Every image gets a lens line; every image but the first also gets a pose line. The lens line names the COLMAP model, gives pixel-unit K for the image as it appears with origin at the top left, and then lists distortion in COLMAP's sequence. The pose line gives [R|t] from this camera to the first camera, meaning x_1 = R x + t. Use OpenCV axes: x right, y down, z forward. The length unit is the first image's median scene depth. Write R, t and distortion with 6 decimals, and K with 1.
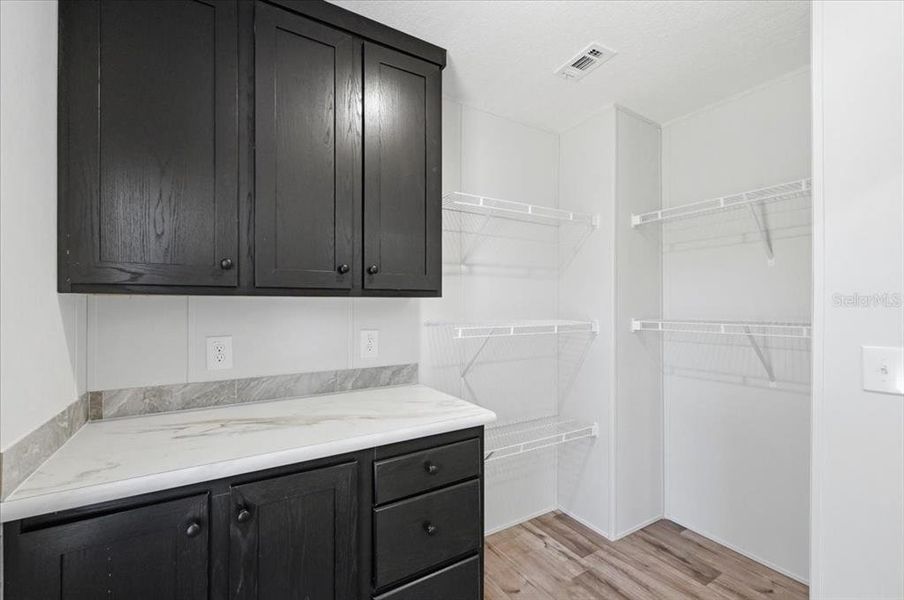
lens RADIAL K [[382.7, 0, 455.3], [0, 382.7, 303.2], [0, 0, 1]] dist [-0.010689, 0.001533]
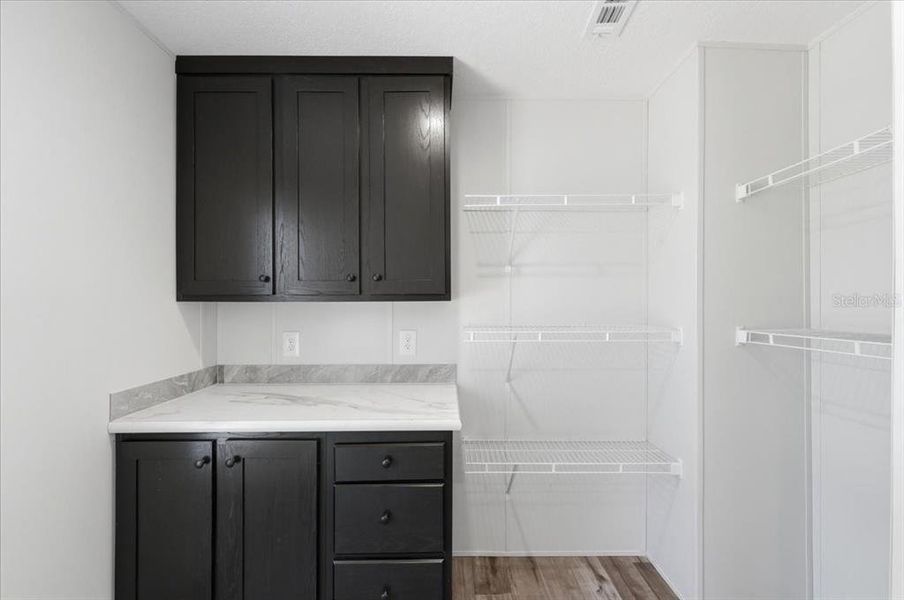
lens RADIAL K [[382.7, 0, 455.3], [0, 382.7, 300.9], [0, 0, 1]] dist [-0.010689, 0.001533]
pose [[0.857780, -0.003967, -0.514002, 0.471324], [0.004479, 0.999990, -0.000244, -0.014690], [0.513998, -0.002093, 0.857789, 0.124200]]
